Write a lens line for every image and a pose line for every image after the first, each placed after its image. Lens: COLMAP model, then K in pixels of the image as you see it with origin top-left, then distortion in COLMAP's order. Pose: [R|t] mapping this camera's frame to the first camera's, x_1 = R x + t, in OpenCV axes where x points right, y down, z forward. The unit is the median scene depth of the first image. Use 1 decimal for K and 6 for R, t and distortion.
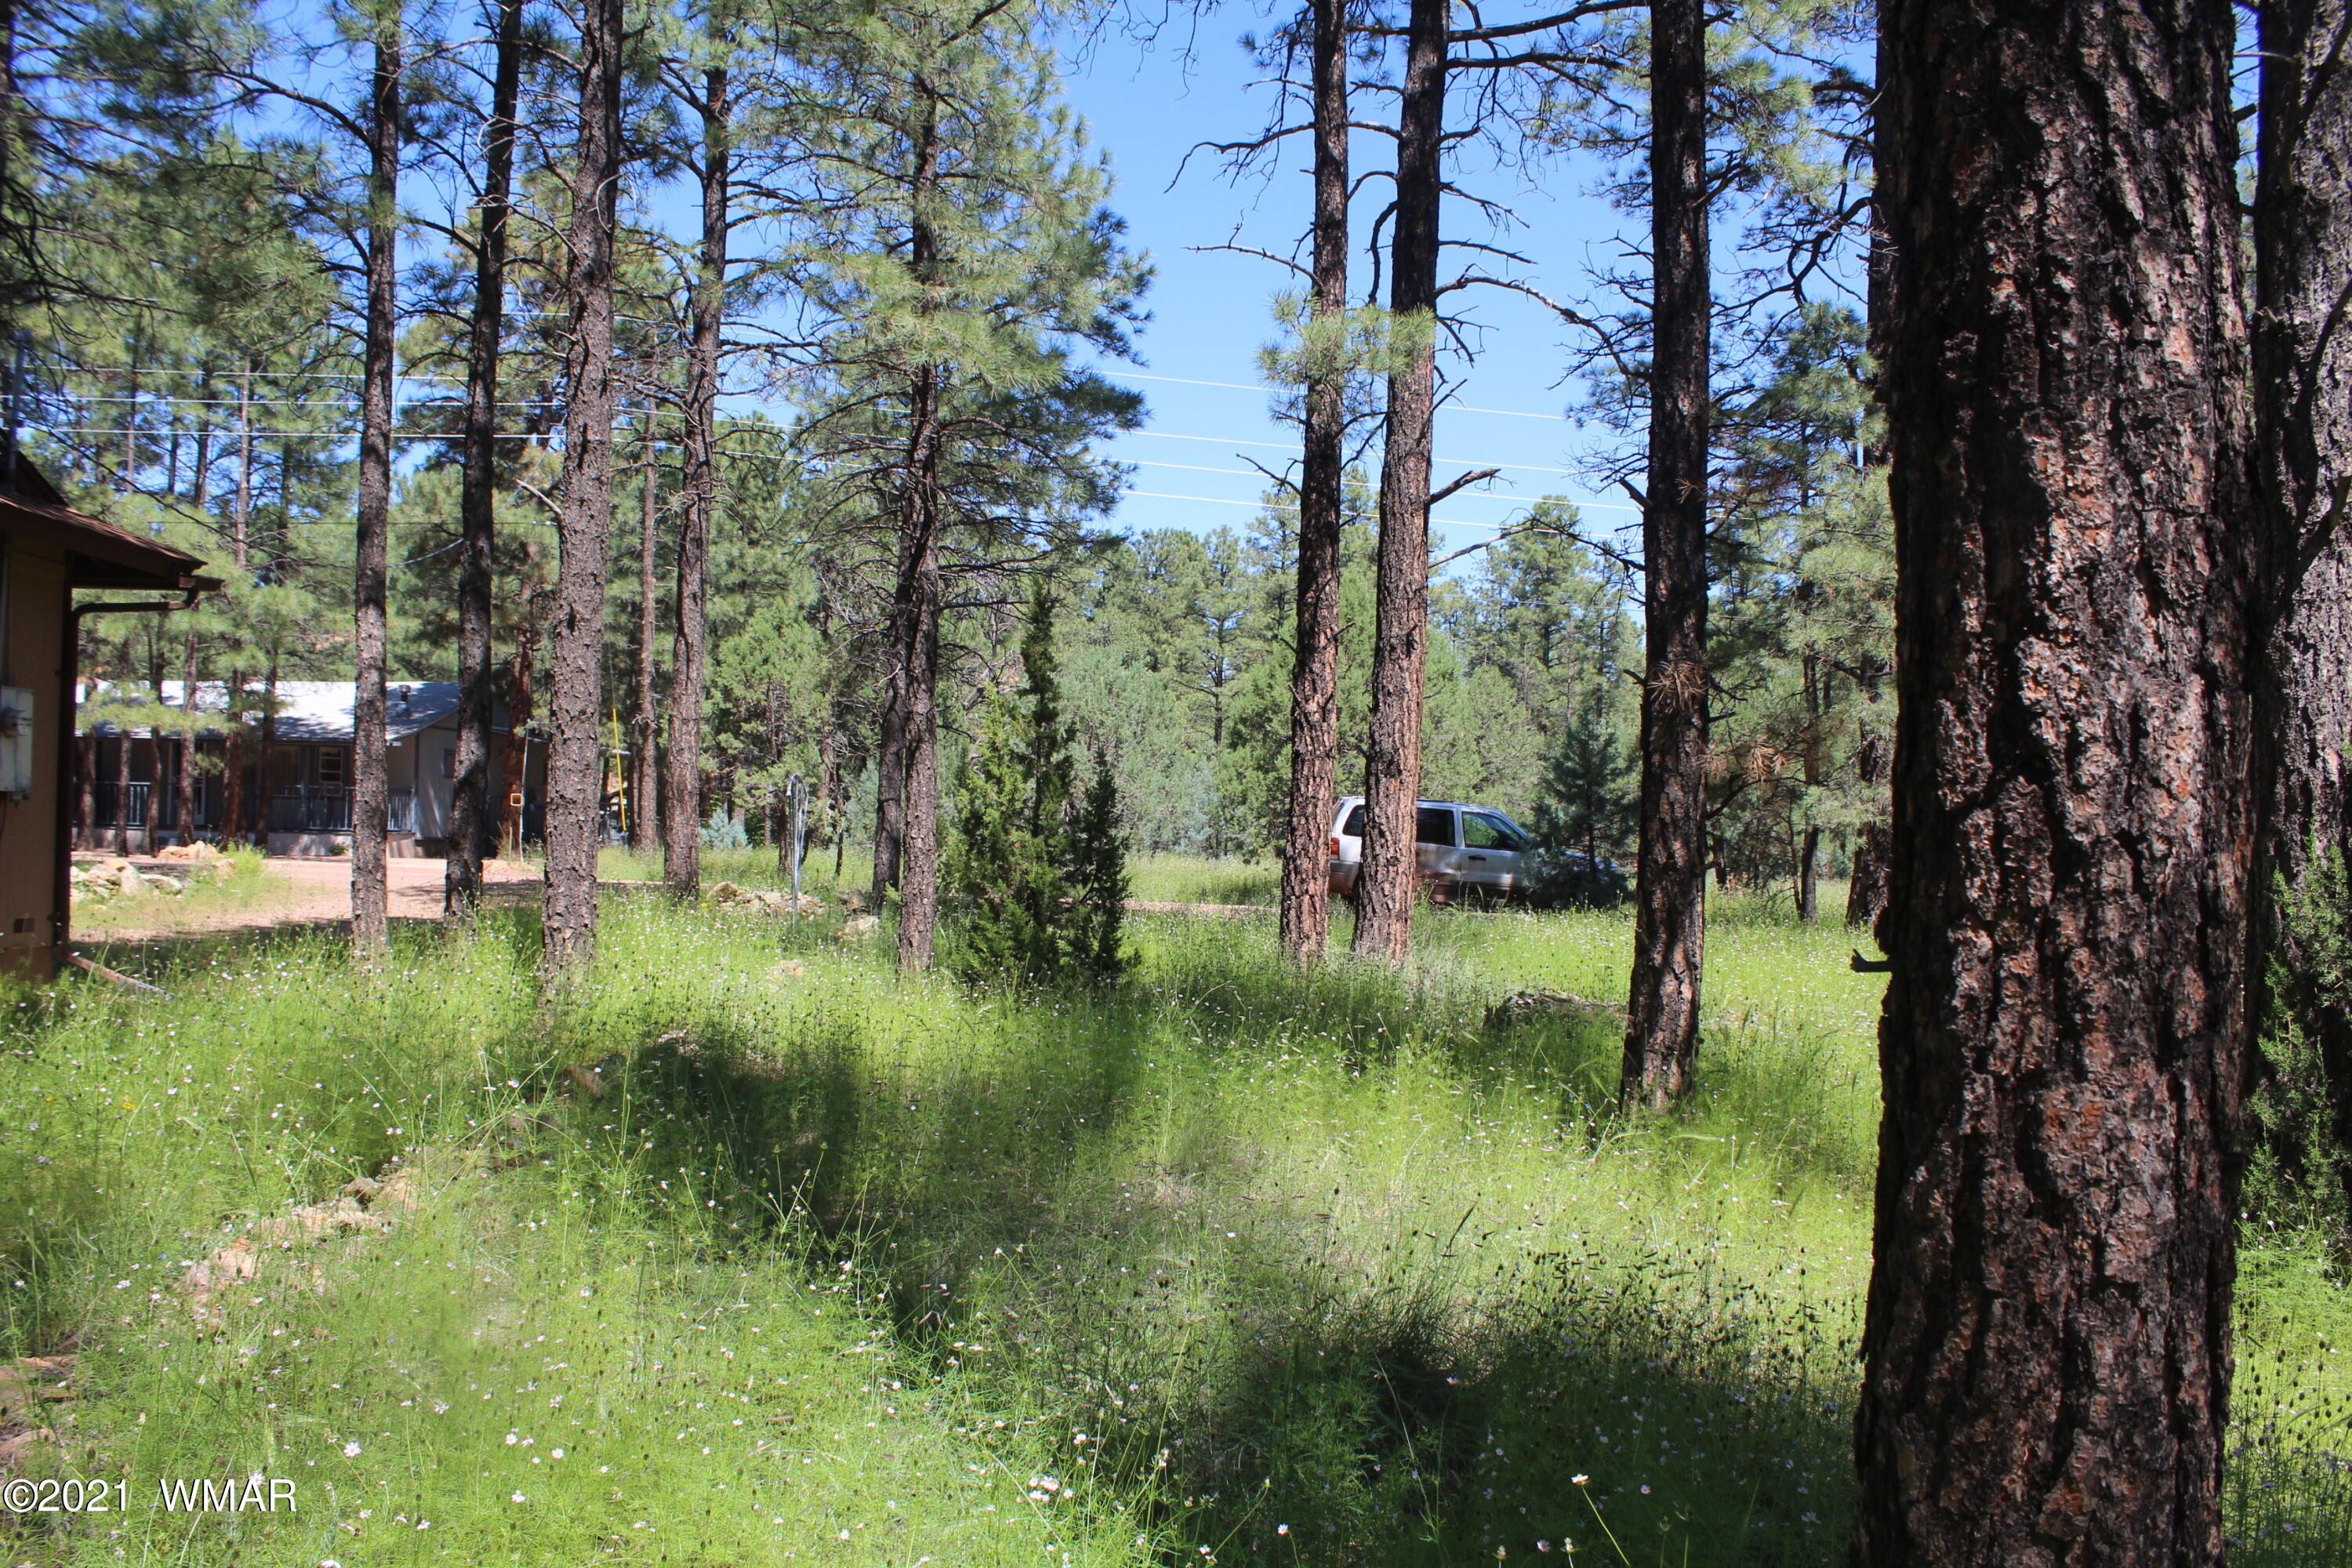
lens RADIAL K [[1943.6, 0, 1164.8], [0, 1943.6, 817.1], [0, 0, 1]] dist [-0.161698, 0.144478]
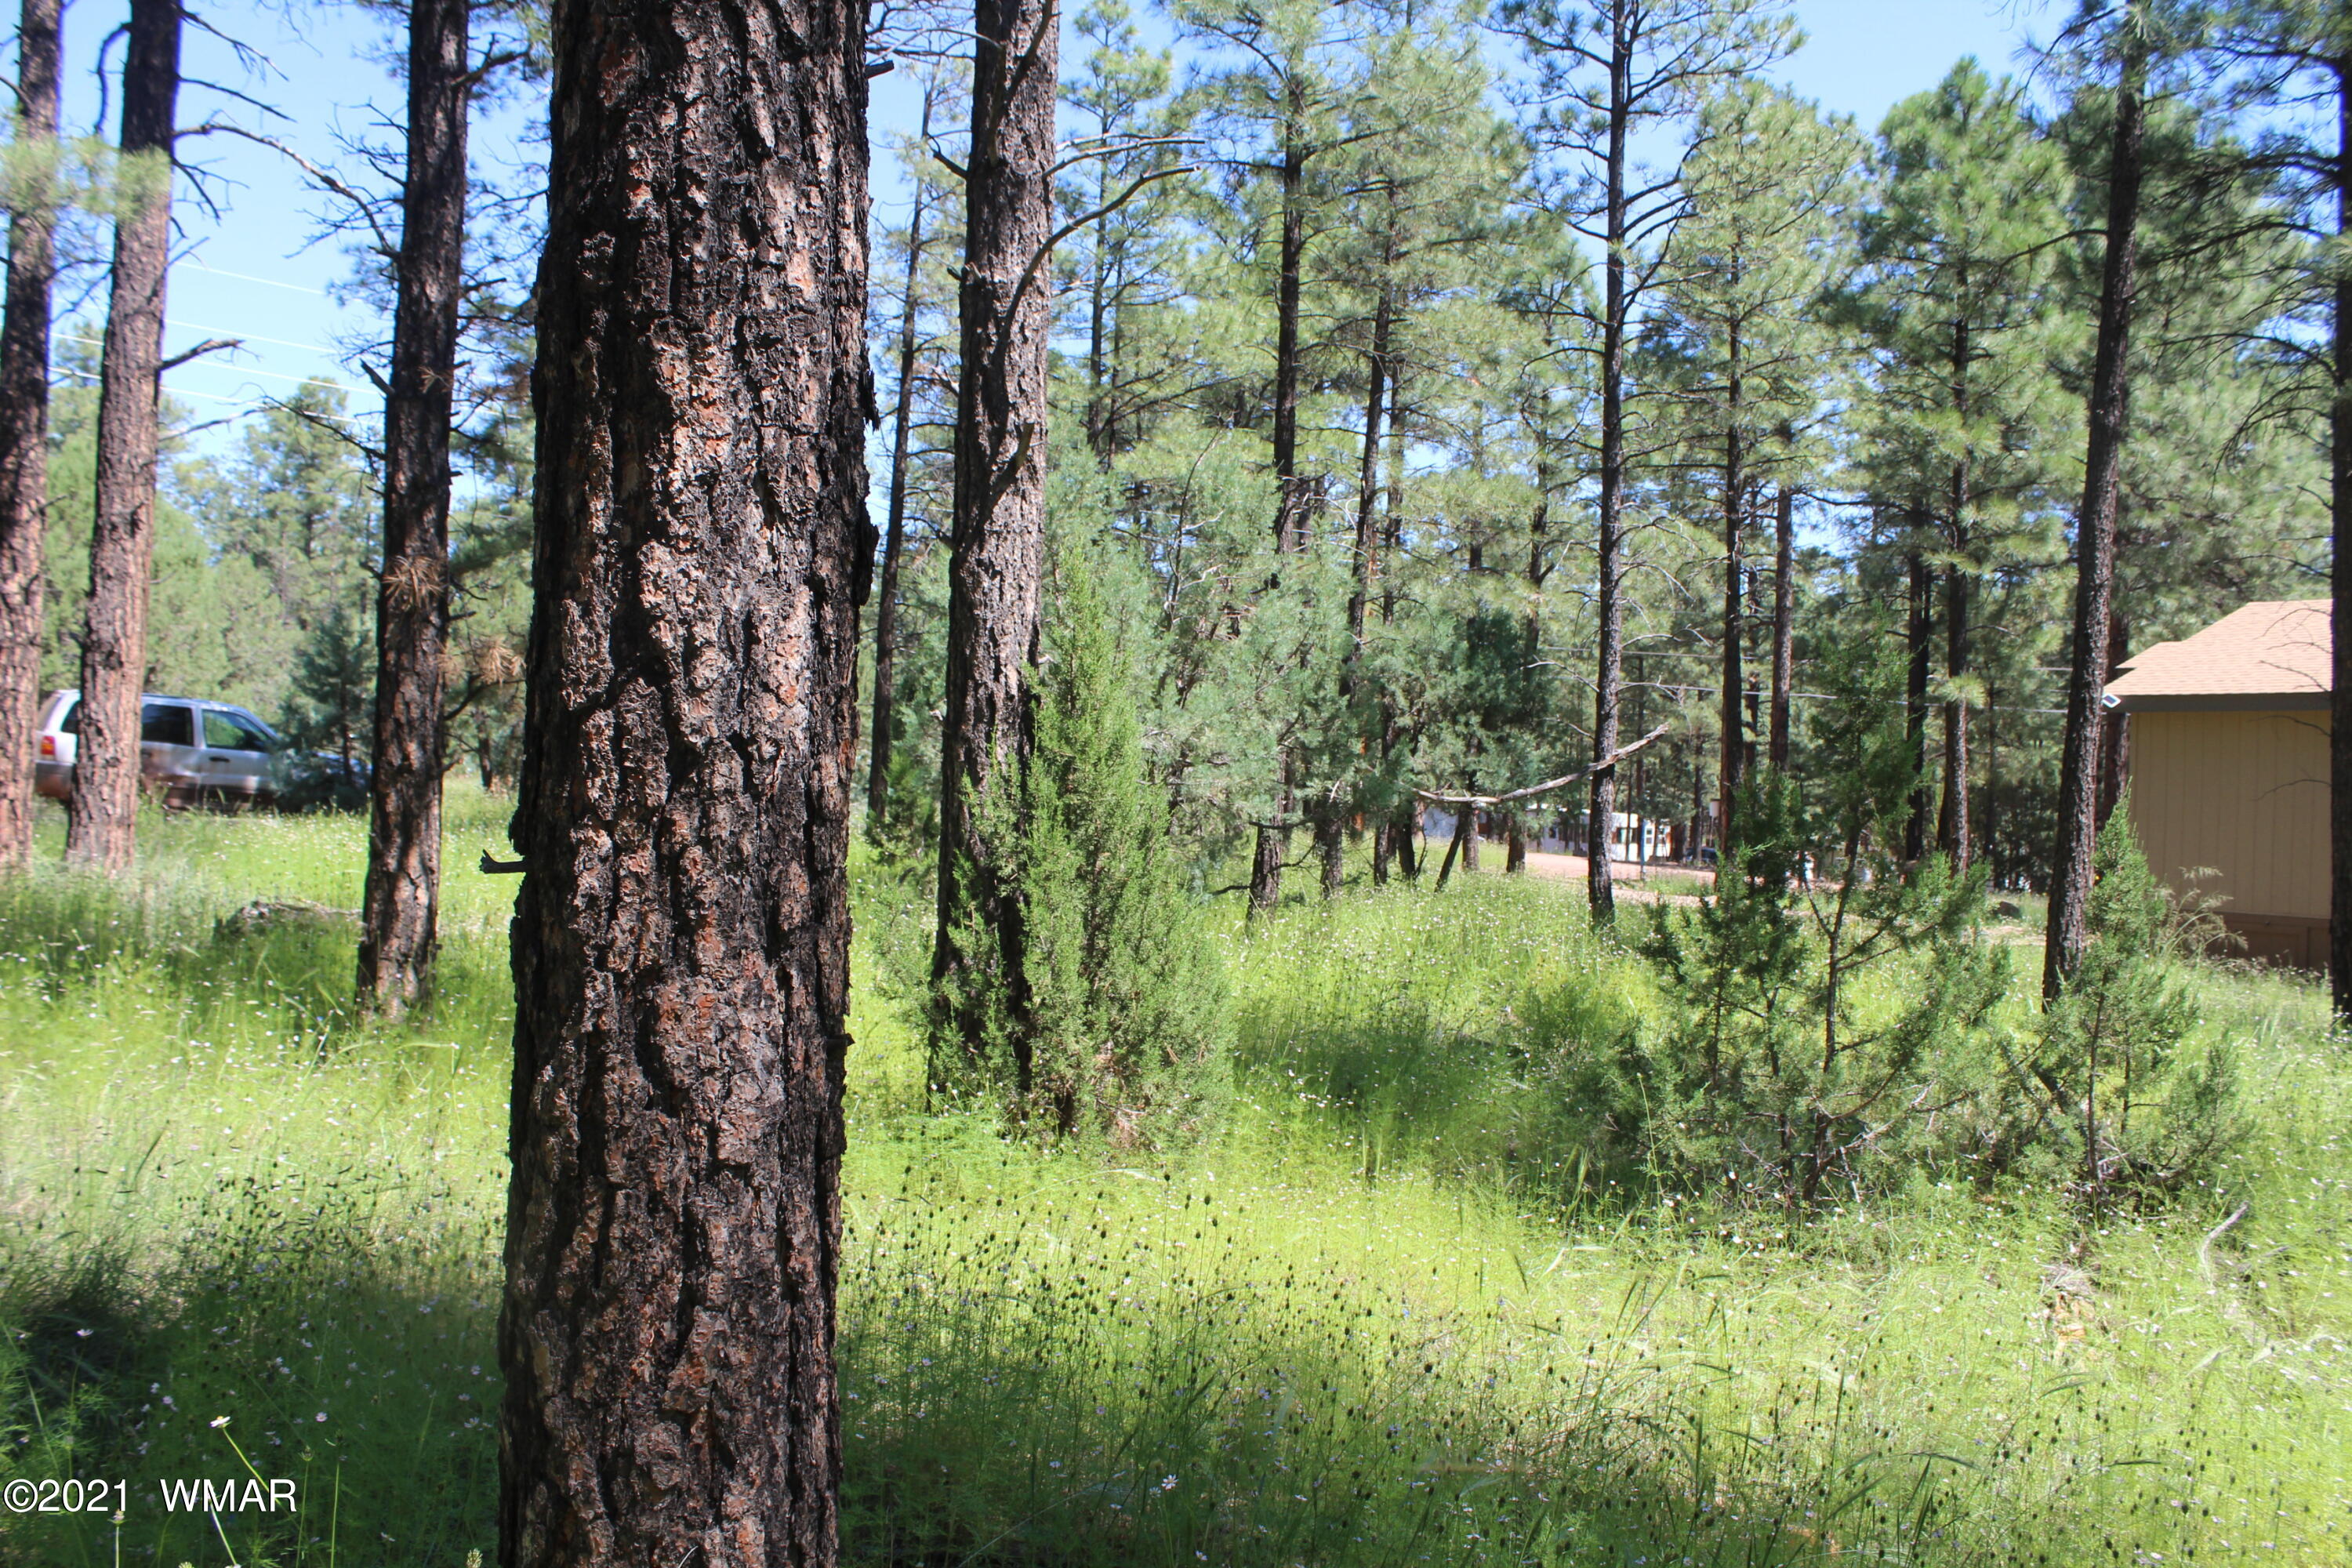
lens RADIAL K [[1943.6, 0, 1157.4], [0, 1943.6, 818.3], [0, 0, 1]] dist [-0.161698, 0.144478]
pose [[0.816288, -0.010415, 0.577551, 0.010982], [-0.019083, 0.998805, 0.044984, 0.000246], [-0.577330, -0.047741, 0.815114, -0.000673]]
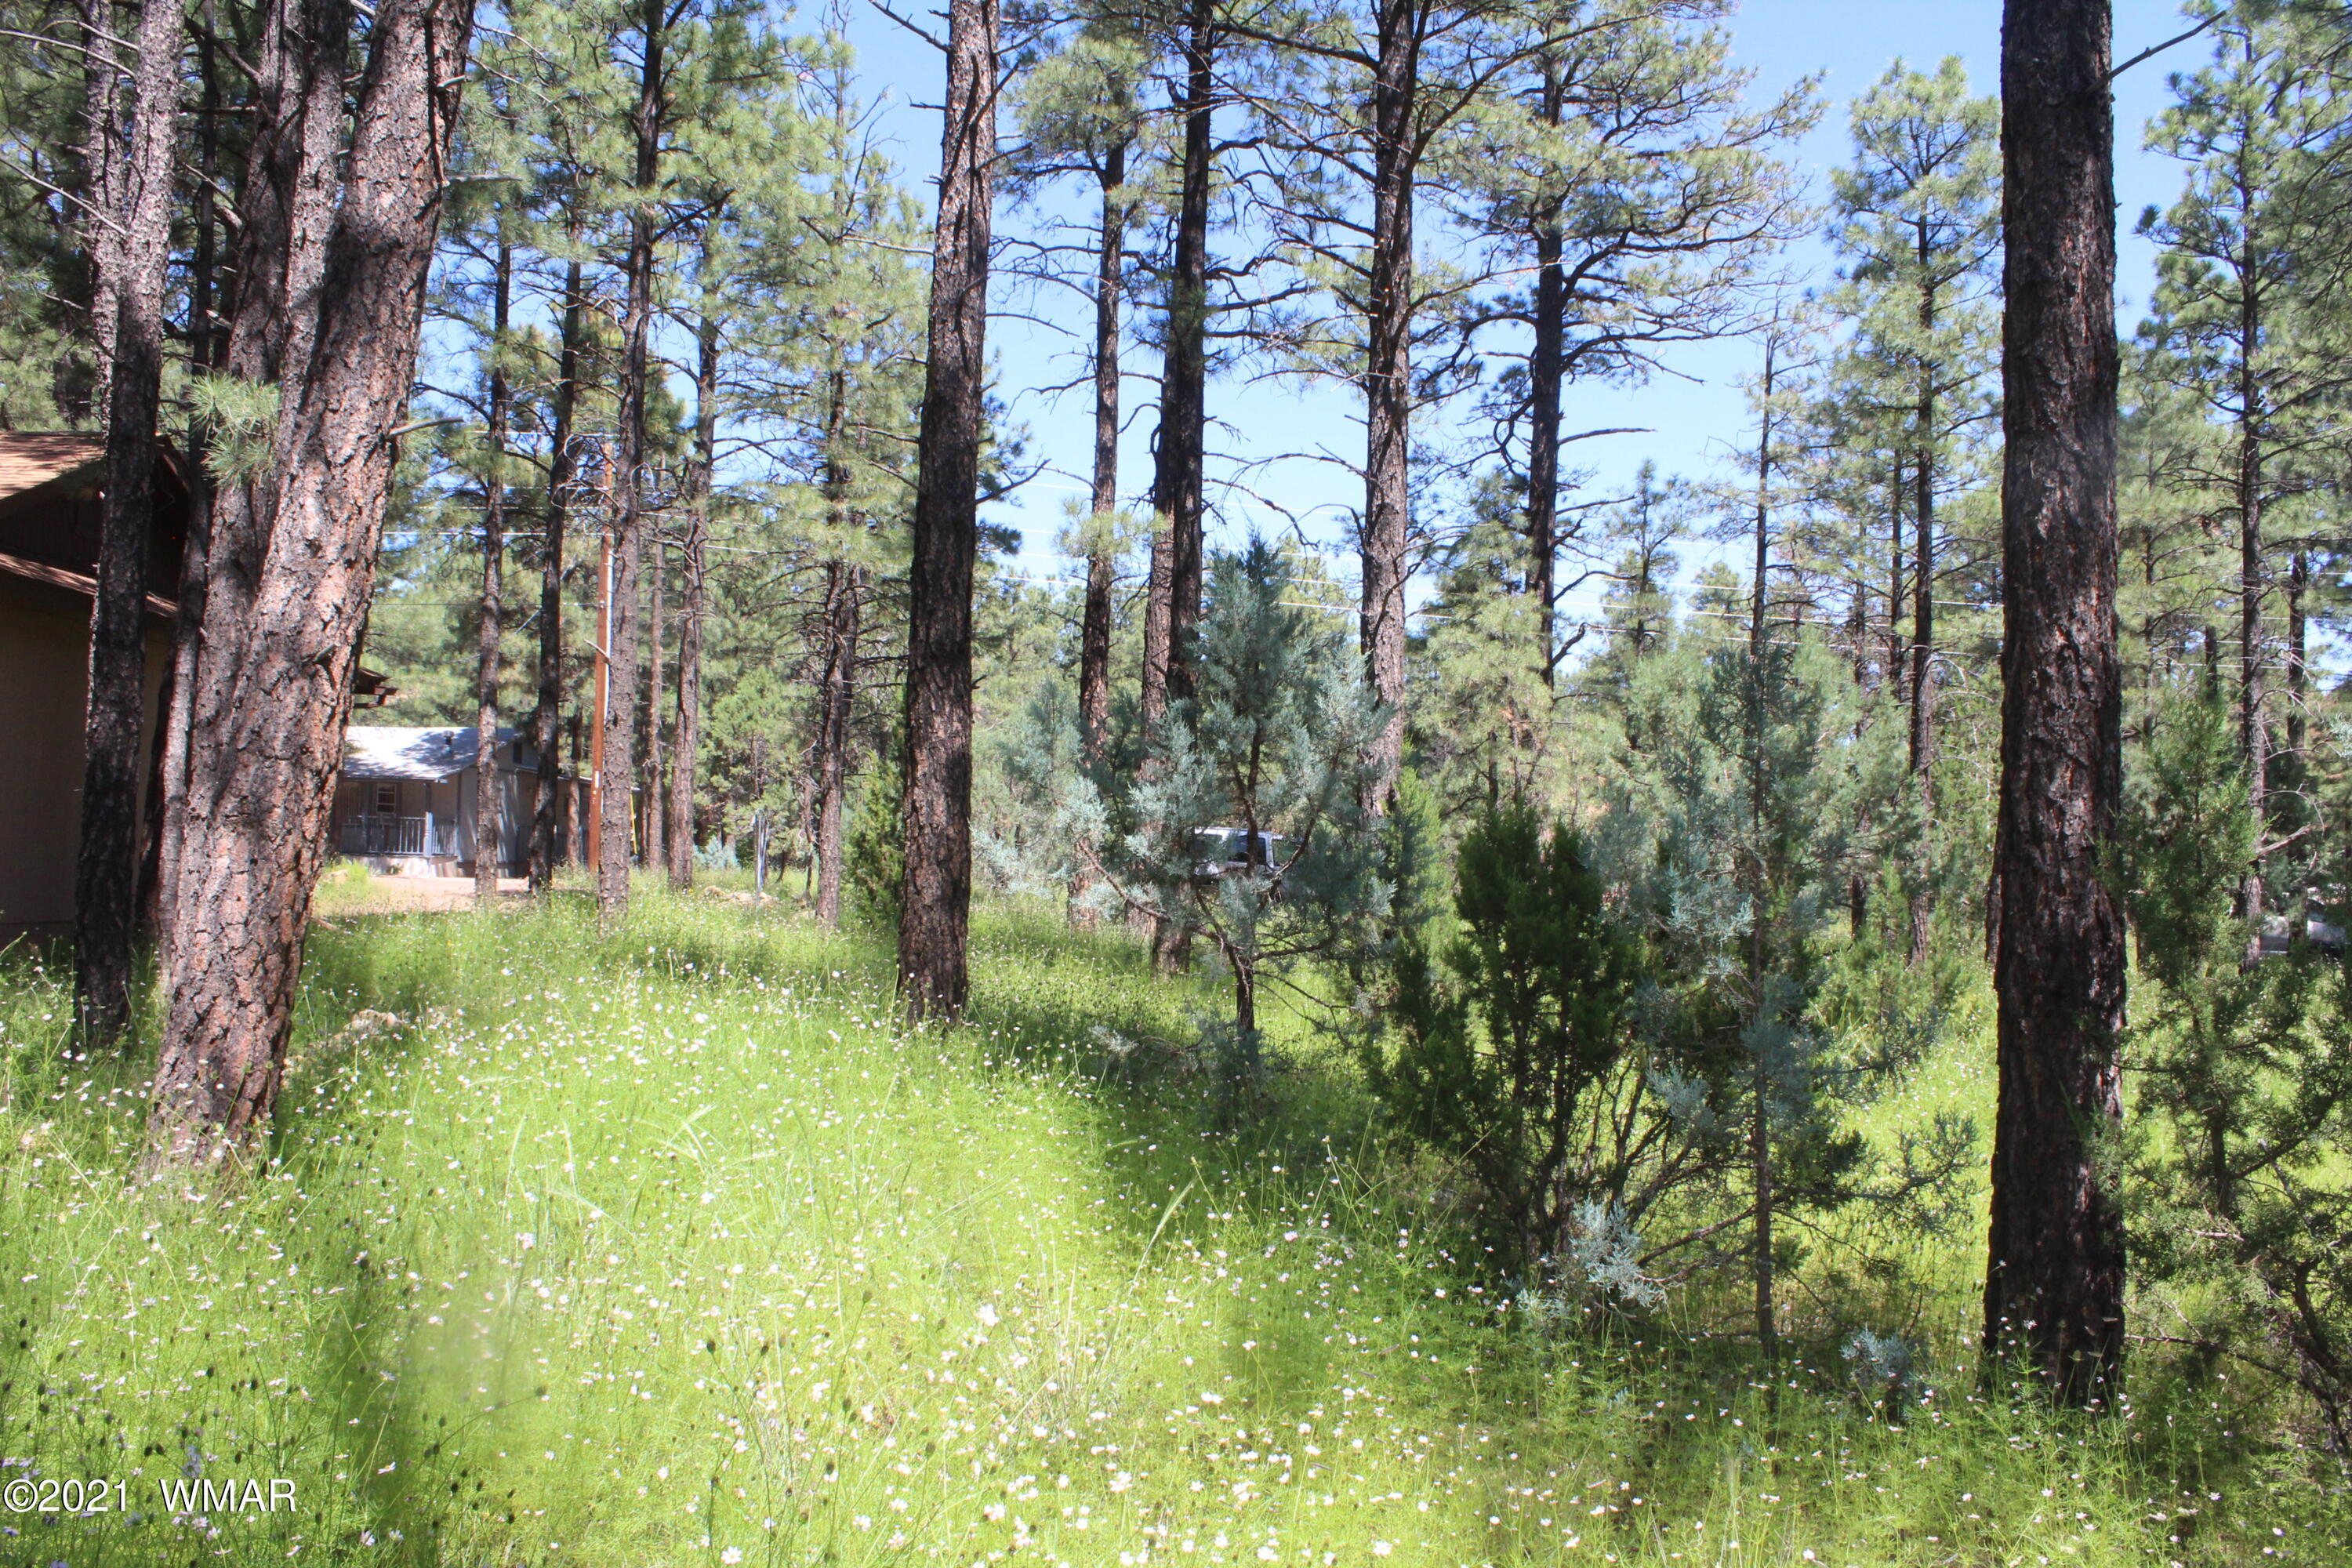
lens RADIAL K [[1943.6, 0, 1164.4], [0, 1943.6, 806.7], [0, 0, 1]] dist [-0.161698, 0.144478]
pose [[0.999991, 0.003656, -0.002321, 0.156540], [-0.003709, 0.999722, -0.023292, 0.011612], [0.002235, 0.023301, 0.999726, -0.600018]]
